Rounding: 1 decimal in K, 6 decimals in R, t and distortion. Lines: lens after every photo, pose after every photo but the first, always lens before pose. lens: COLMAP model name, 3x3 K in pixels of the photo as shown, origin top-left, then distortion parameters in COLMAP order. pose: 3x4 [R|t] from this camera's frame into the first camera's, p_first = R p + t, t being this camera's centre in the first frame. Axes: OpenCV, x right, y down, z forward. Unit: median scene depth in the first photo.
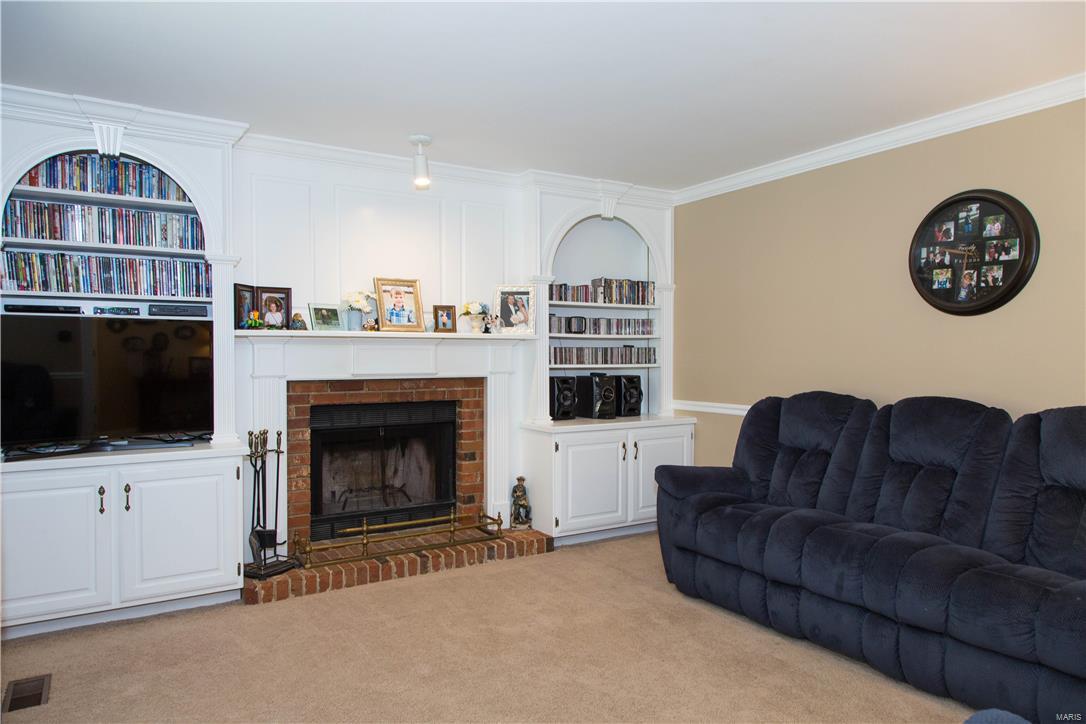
lens RADIAL K [[718.1, 0, 548.4], [0, 718.1, 364.4], [0, 0, 1]] dist [0.007221, 0.007919]
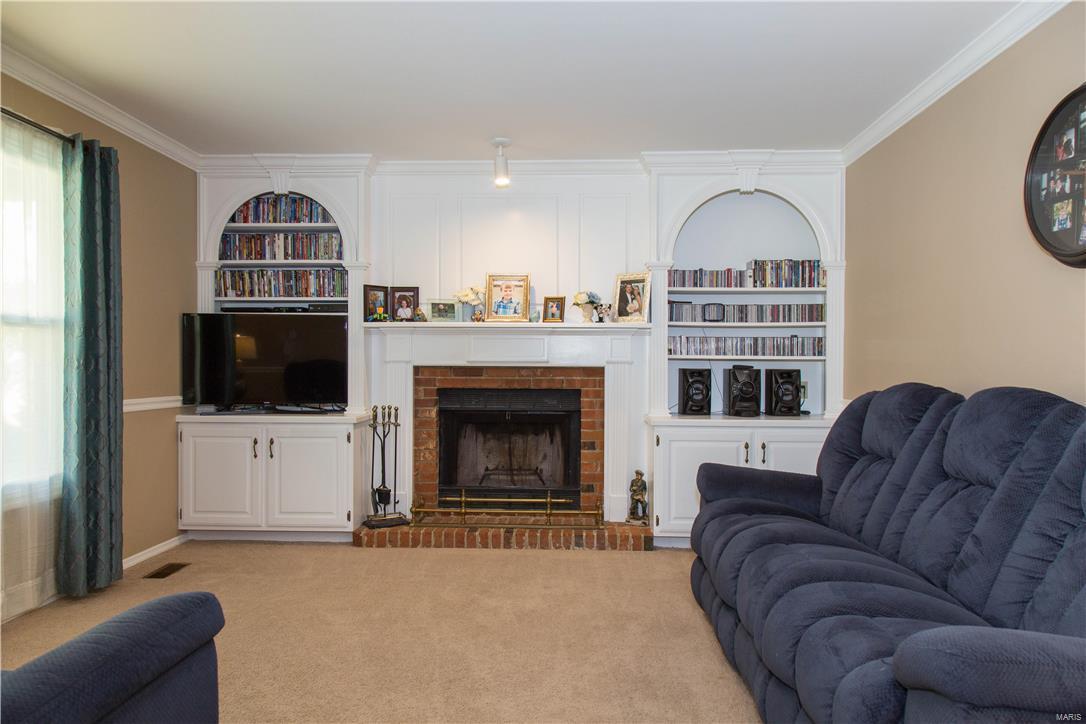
lens RADIAL K [[718.1, 0, 546.4], [0, 718.1, 363.6], [0, 0, 1]] dist [0.007221, 0.007919]
pose [[0.824746, 0.003580, -0.565492, 0.481926], [-0.013588, 0.999817, -0.013488, 0.032213], [0.565340, 0.018808, 0.824644, 0.154848]]
